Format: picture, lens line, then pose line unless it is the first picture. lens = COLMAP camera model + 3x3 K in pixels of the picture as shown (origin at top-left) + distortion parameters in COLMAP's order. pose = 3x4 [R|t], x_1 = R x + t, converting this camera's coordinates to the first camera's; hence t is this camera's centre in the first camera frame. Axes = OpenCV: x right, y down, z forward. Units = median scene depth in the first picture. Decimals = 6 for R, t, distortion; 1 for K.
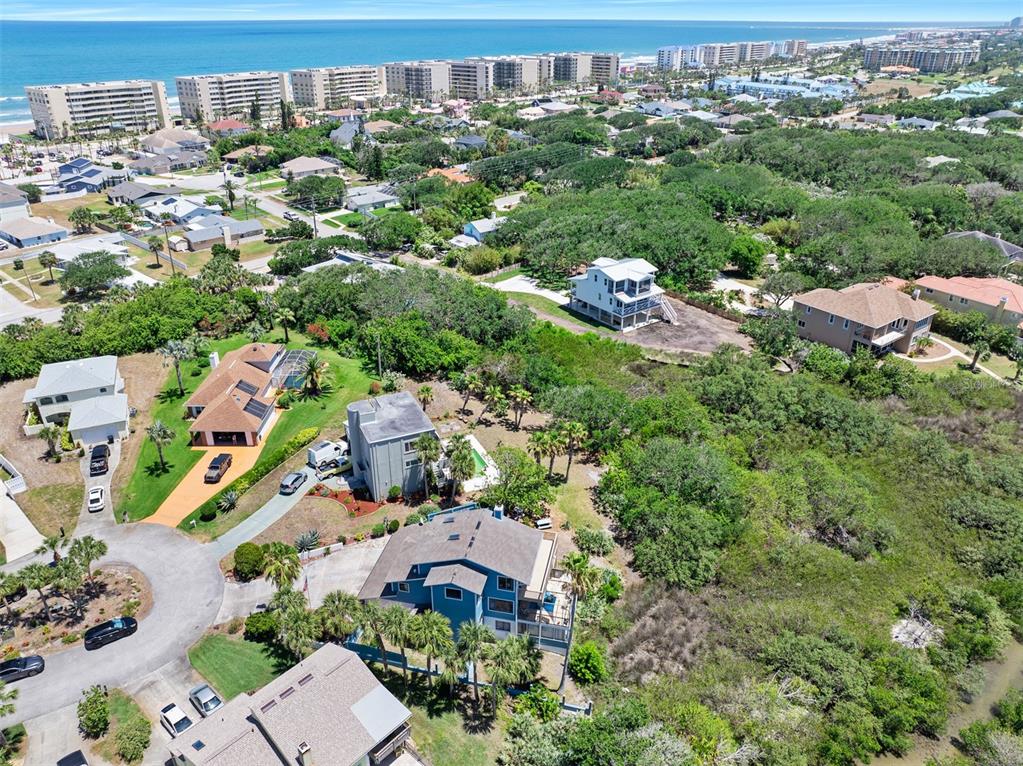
lens RADIAL K [[722.3, 0, 513.6], [0, 722.3, 378.9], [0, 0, 1]] dist [-0.044902, 0.015376]
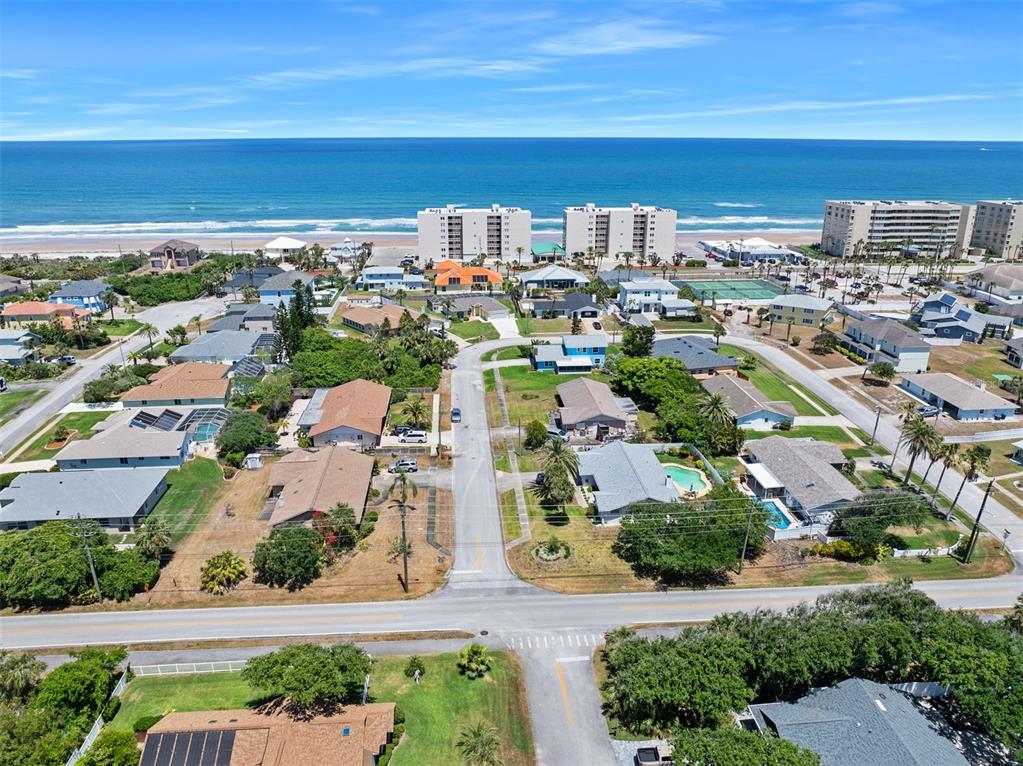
lens RADIAL K [[722.3, 0, 513.6], [0, 722.3, 378.9], [0, 0, 1]] dist [-0.044902, 0.015376]
pose [[0.701822, 0.223328, -0.676439, -0.610537], [-0.318187, 0.947872, -0.017185, -0.074386], [0.637340, 0.227295, 0.736298, 0.166144]]
